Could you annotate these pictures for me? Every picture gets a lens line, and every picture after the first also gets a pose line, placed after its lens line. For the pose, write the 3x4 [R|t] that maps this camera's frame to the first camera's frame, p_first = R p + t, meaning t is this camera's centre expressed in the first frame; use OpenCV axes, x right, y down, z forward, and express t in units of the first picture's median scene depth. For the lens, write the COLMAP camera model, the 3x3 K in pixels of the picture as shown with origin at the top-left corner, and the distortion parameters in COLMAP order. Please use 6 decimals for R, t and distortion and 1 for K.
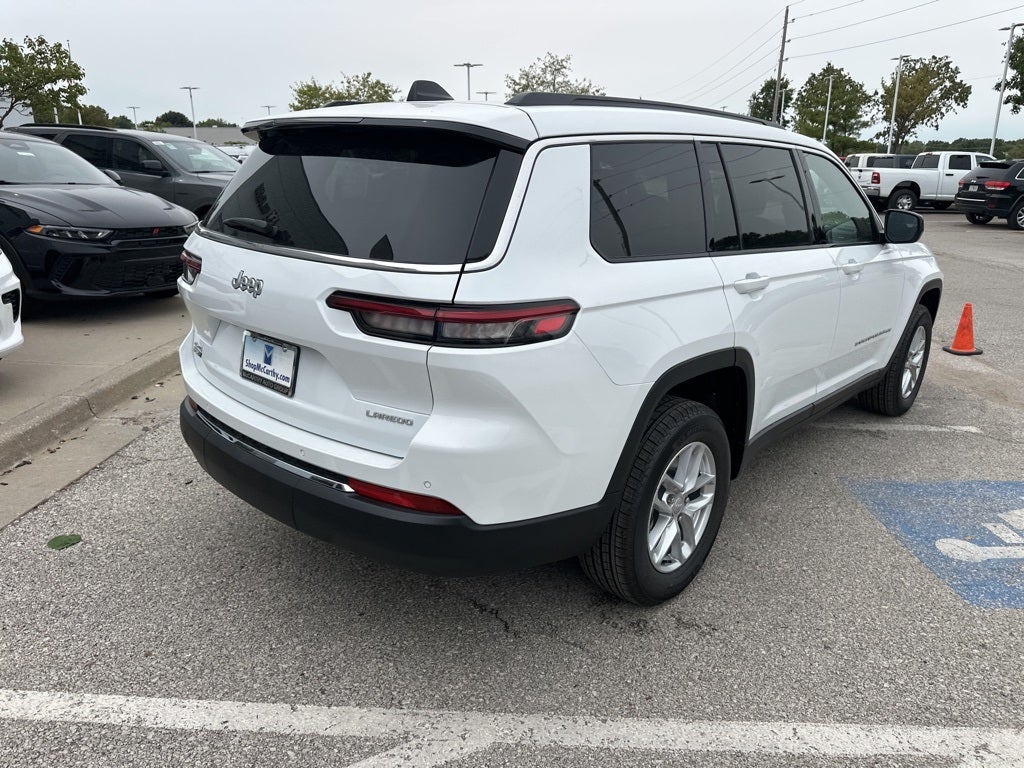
lens RADIAL K [[720.4, 0, 511.4], [0, 720.4, 378.8], [0, 0, 1]] dist [0.028828, -0.034000]
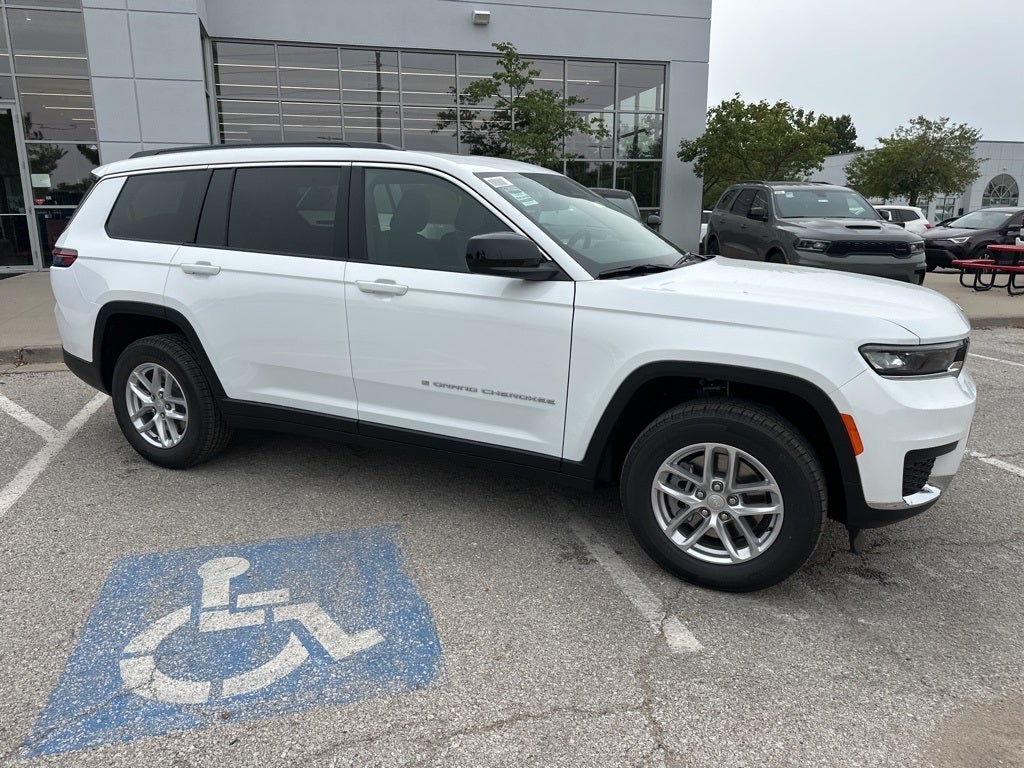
lens RADIAL K [[720.4, 0, 511.1], [0, 720.4, 388.2], [0, 0, 1]] dist [0.028828, -0.034000]
pose [[0.287661, 0.207503, -0.934983, 1.544873], [-0.269748, 0.954279, 0.128793, -0.211971], [0.918960, 0.215161, 0.330482, 0.963004]]
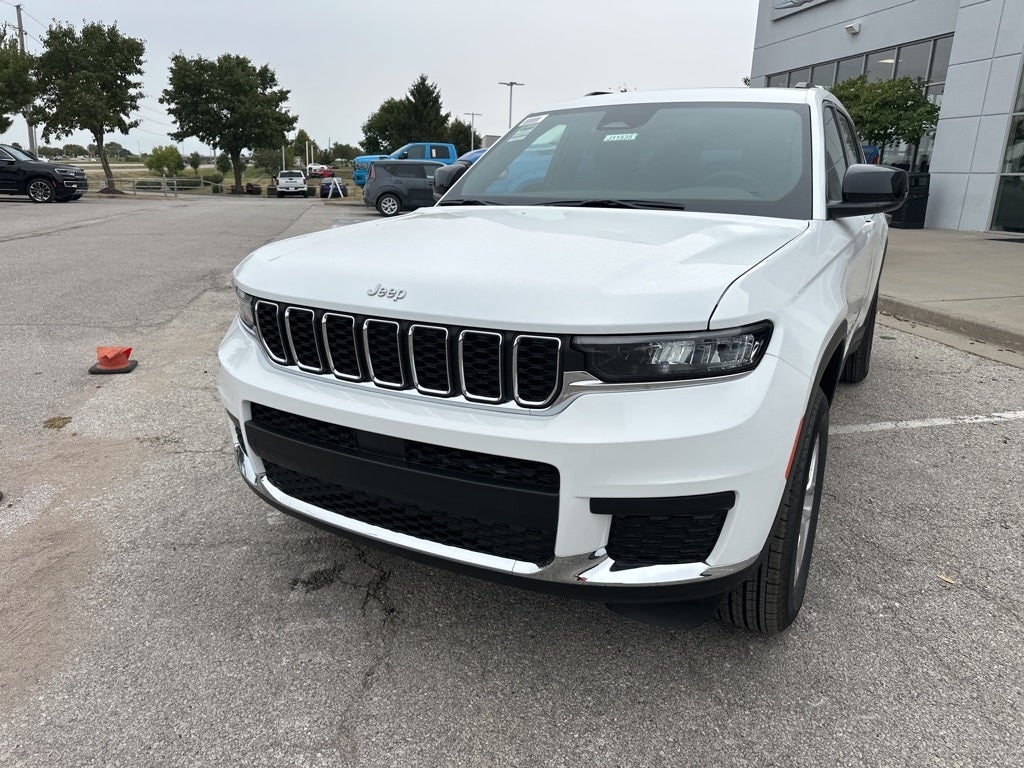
lens RADIAL K [[720.4, 0, 513.2], [0, 720.4, 383.0], [0, 0, 1]] dist [0.028828, -0.034000]
pose [[-0.971038, 0.027429, -0.237346, 0.831075], [-0.105260, 0.842676, 0.528031, -0.591050], [0.214489, 0.537721, -0.815383, 2.309220]]
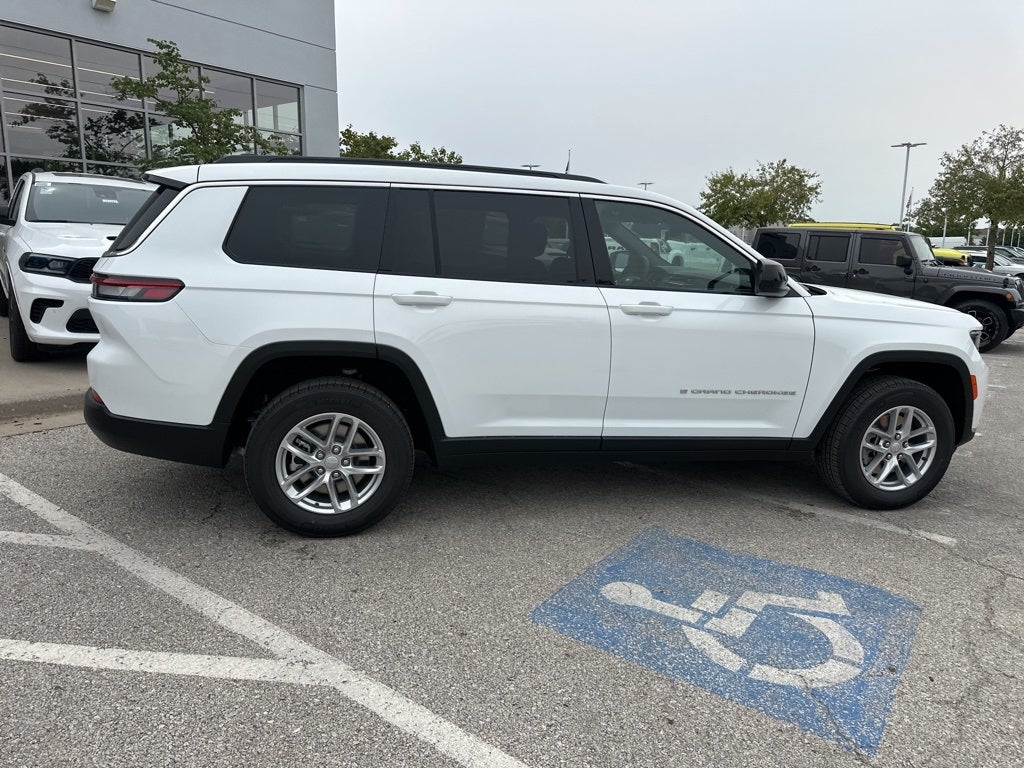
lens RADIAL K [[720.4, 0, 510.6], [0, 720.4, 375.3], [0, 0, 1]] dist [0.028828, -0.034000]
pose [[0.814761, 0.110166, -0.569235, 0.987302], [-0.177369, 0.982074, -0.063809, 0.040238], [0.552001, 0.152953, 0.819695, 0.087877]]
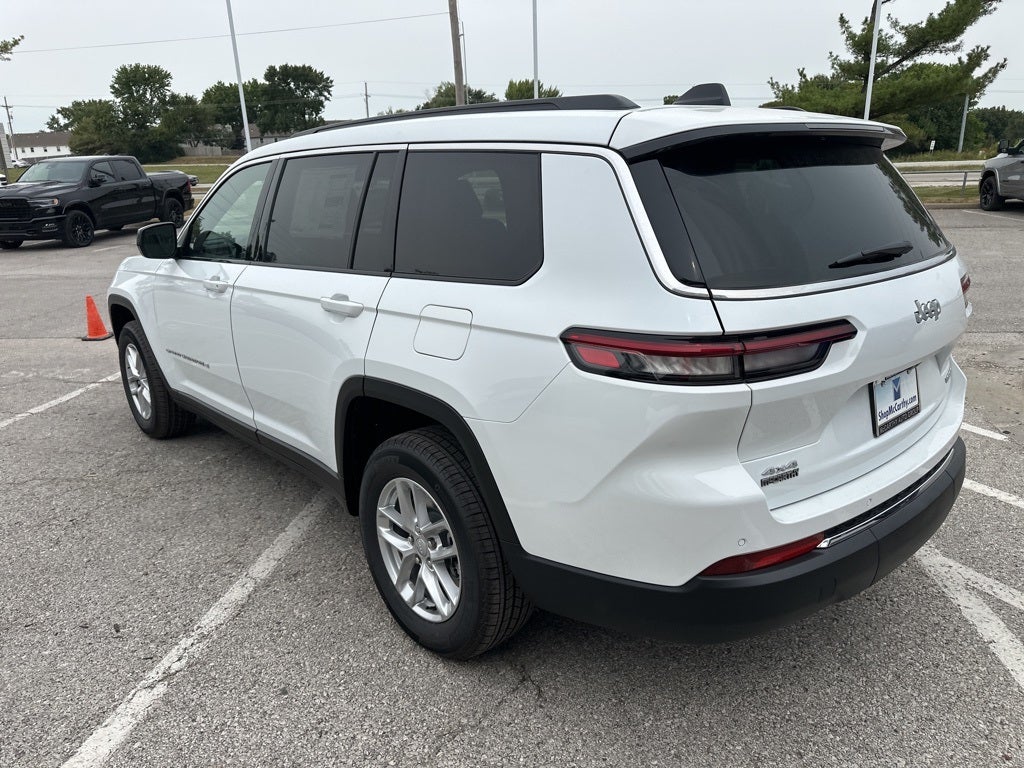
lens RADIAL K [[725.5, 0, 505.9], [0, 725.5, 393.7], [0, 0, 1]] dist [0.022151, -0.020080]
pose [[0.105708, -0.320086, 0.941472, -0.880768], [0.314965, 0.908807, 0.273617, -0.303304], [-0.943198, 0.267607, 0.196884, 0.910778]]
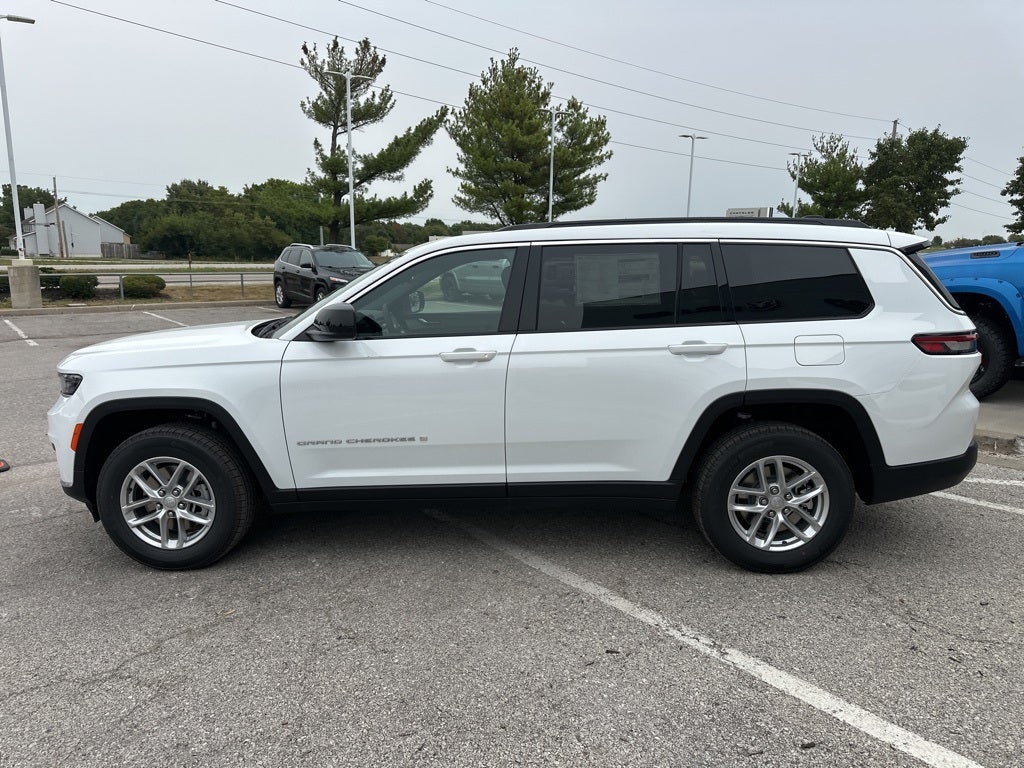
lens RADIAL K [[720.4, 0, 510.3], [0, 720.4, 394.9], [0, 0, 1]] dist [0.028828, -0.034000]
pose [[-0.645391, -0.165495, 0.745709, -0.770368], [0.205299, 0.902745, 0.378027, -0.635601], [-0.735746, 0.397069, -0.548647, 2.035512]]
